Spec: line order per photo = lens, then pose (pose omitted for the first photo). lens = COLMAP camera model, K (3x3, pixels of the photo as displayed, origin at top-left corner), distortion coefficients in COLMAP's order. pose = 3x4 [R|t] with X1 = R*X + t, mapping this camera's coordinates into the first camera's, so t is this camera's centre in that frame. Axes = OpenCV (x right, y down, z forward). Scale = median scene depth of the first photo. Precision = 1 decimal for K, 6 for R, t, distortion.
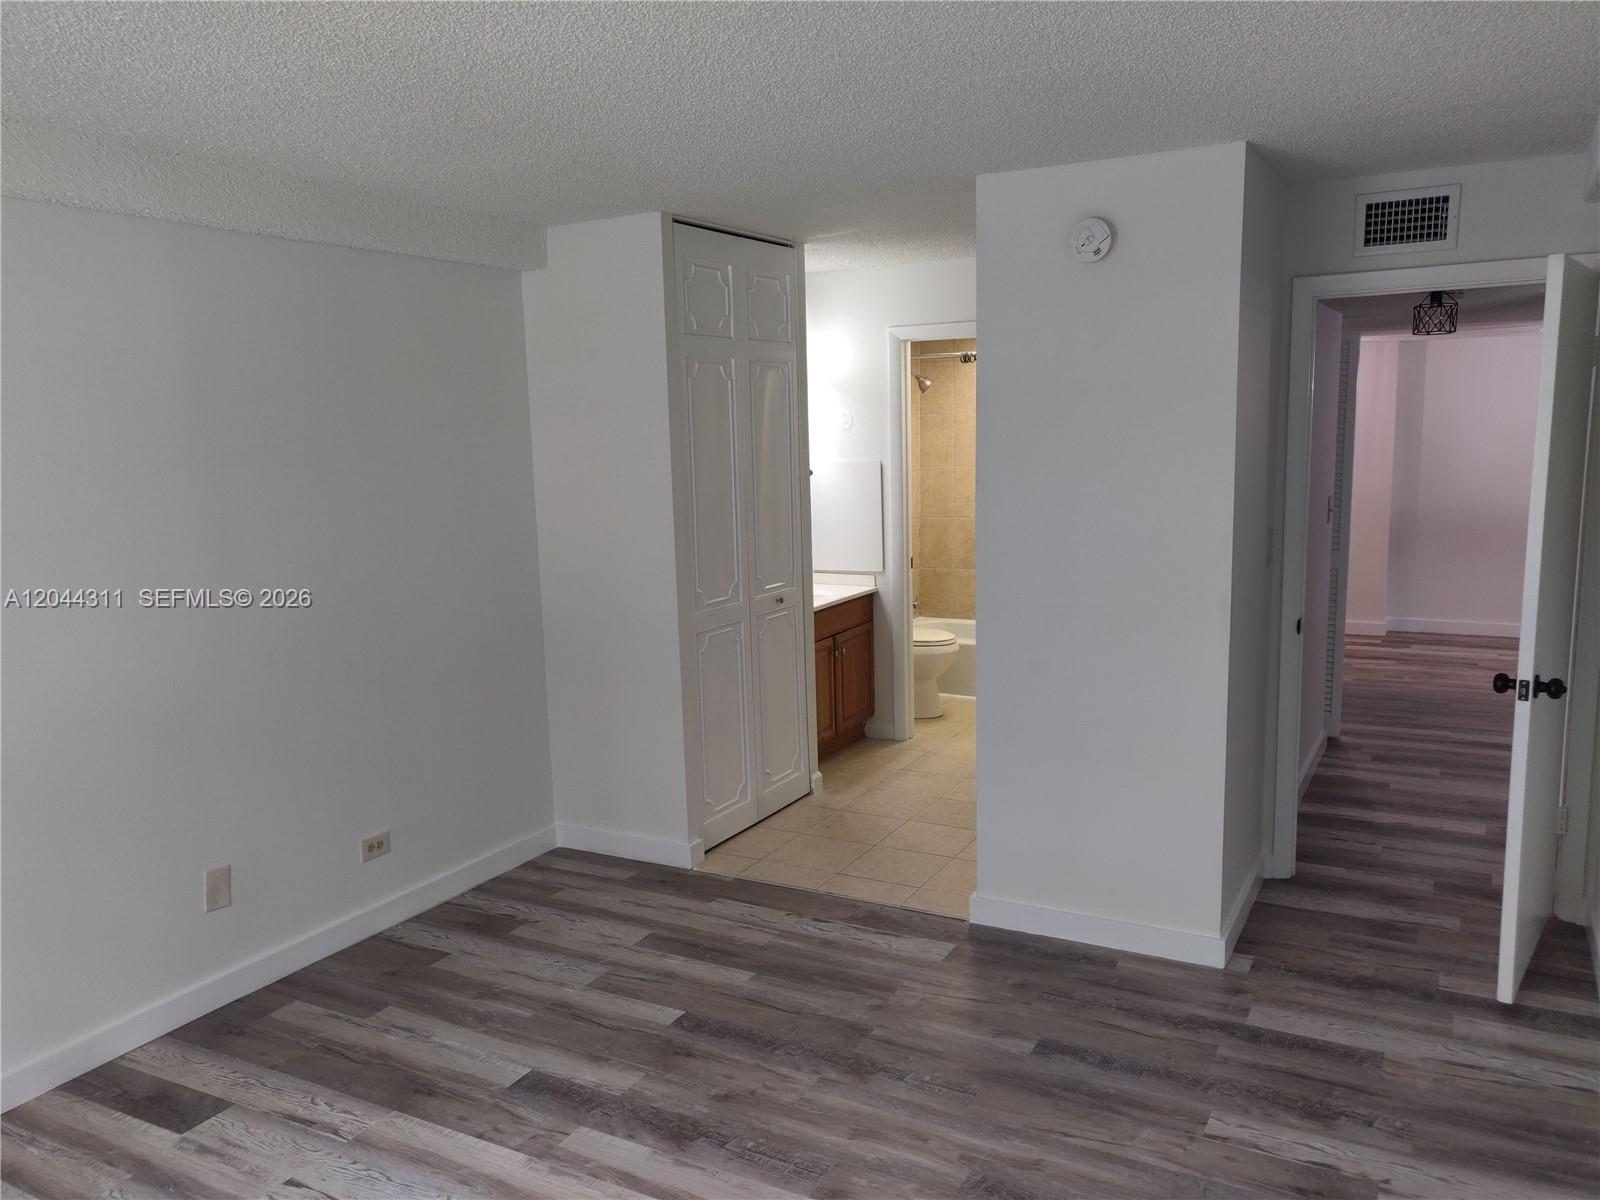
lens RADIAL K [[1232.6, 0, 800.0], [0, 1232.6, 600.0], [0, 0, 1]] dist [0.027478, 0.004179]
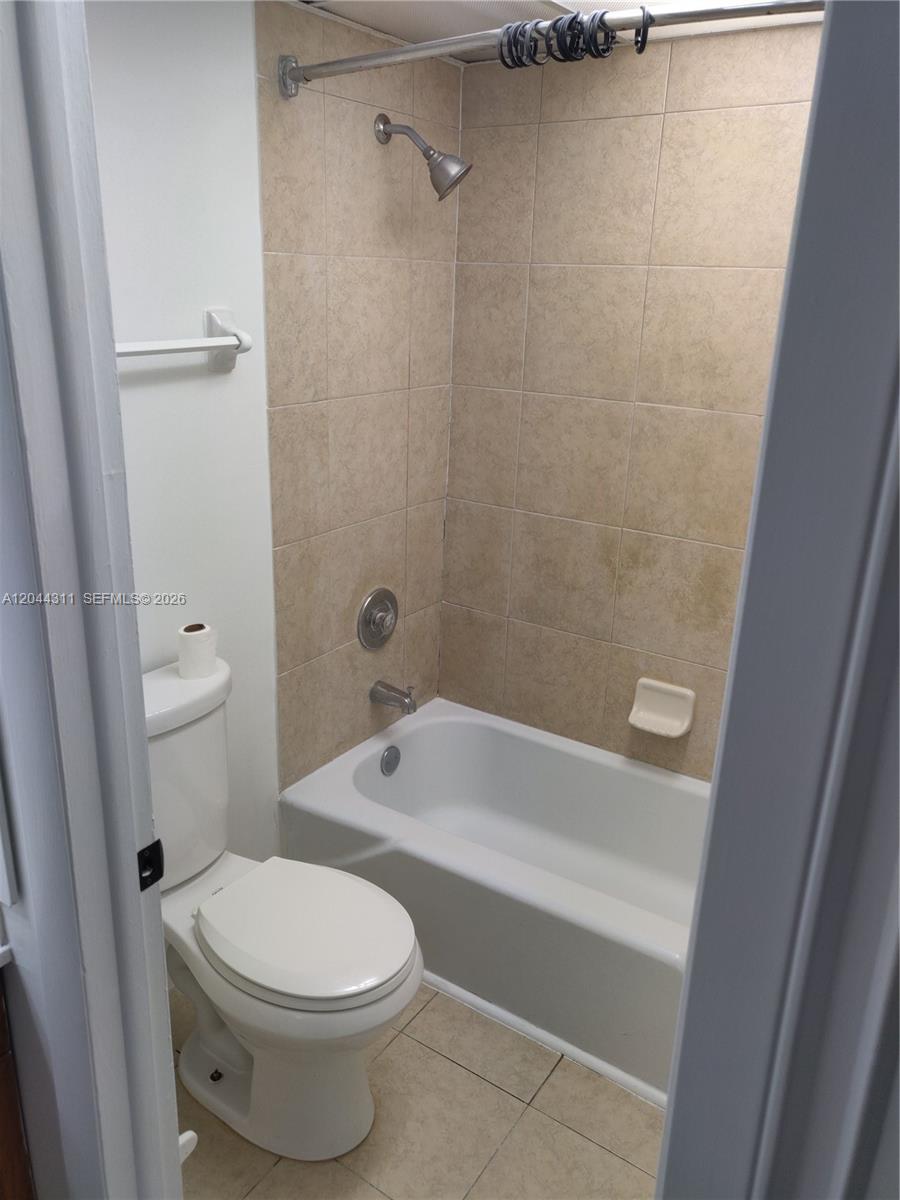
lens RADIAL K [[924.5, 0, 450.0], [0, 924.5, 600.0], [0, 0, 1]] dist [0.027478, 0.004179]
pose [[0.995425, 0.075047, -0.059137, 0.123338], [-0.063159, 0.981246, 0.182118, -0.093326], [0.071696, -0.177550, 0.981497, 0.662208]]
